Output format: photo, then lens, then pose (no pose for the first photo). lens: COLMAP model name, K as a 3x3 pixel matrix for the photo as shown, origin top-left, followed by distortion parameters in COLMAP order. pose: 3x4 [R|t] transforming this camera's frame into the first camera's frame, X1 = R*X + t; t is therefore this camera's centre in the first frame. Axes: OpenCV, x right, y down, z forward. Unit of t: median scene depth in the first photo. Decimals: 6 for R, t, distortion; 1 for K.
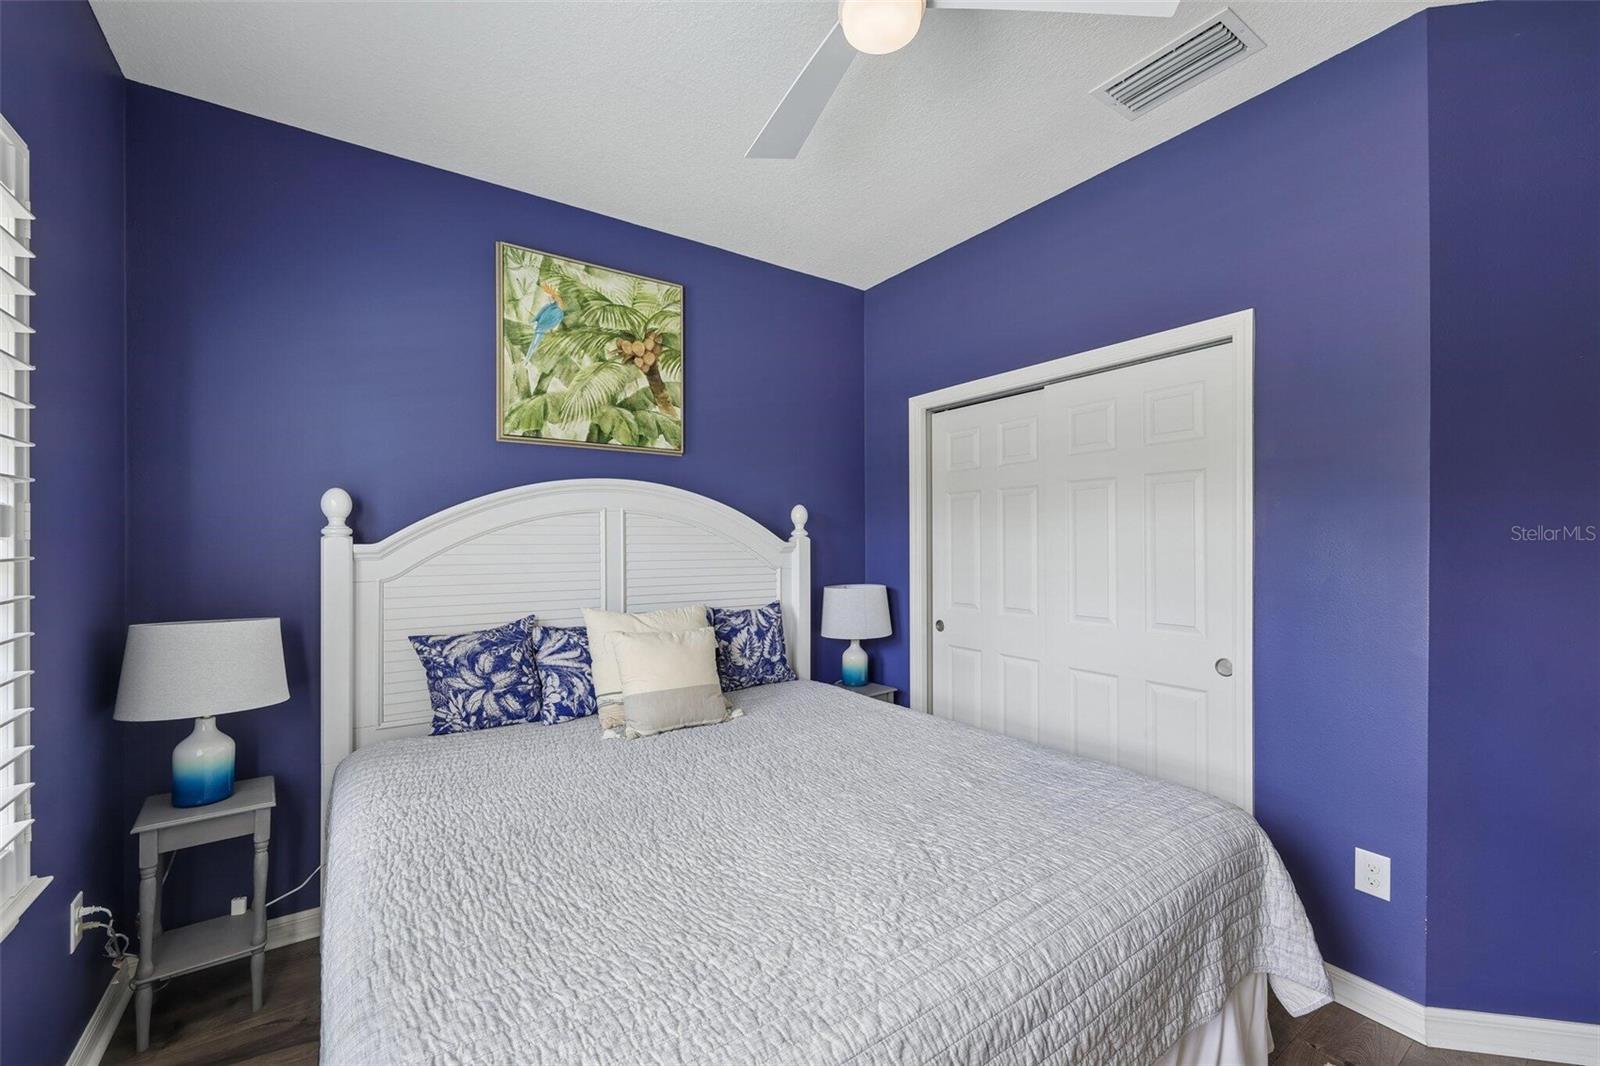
lens RADIAL K [[648.0, 0, 797.9], [0, 648.0, 538.2], [0, 0, 1]] dist [0.000230, 0.000450]
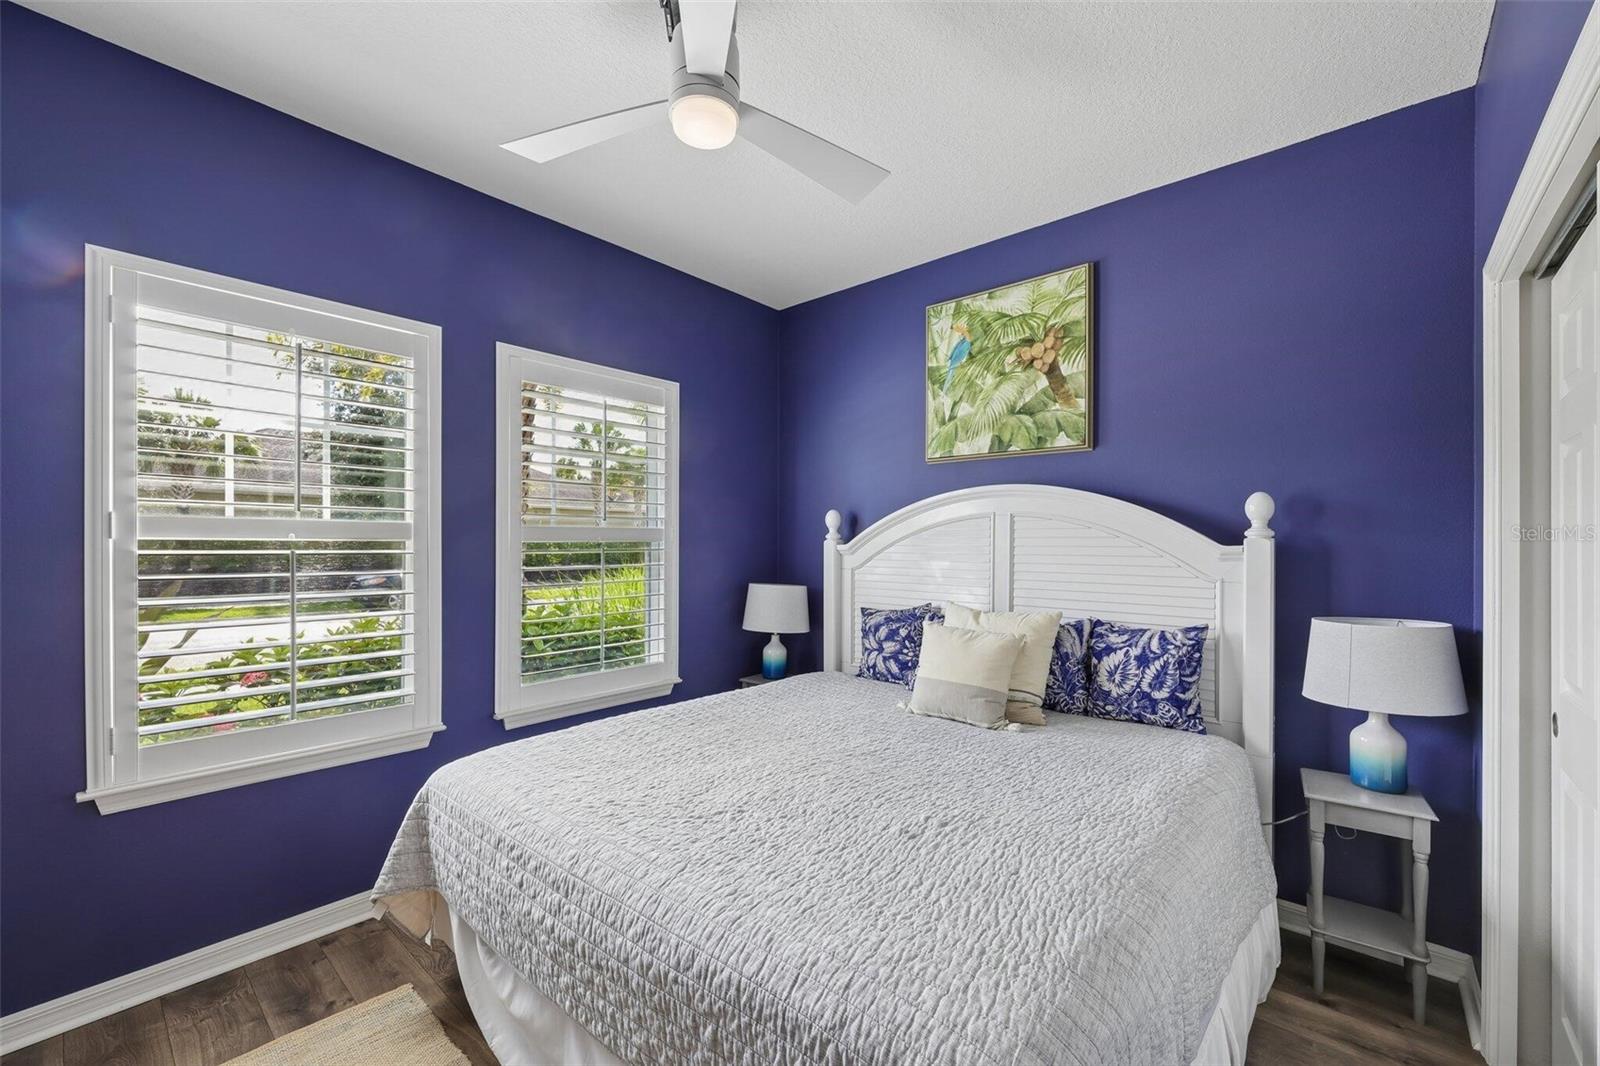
lens RADIAL K [[648.0, 0, 796.1], [0, 648.0, 540.0], [0, 0, 1]] dist [0.000230, 0.000450]
pose [[0.238567, -0.001663, -0.971125, 0.649971], [0.000919, 0.999998, -0.001487, 0.000281], [0.971126, -0.000537, 0.238568, 0.410963]]
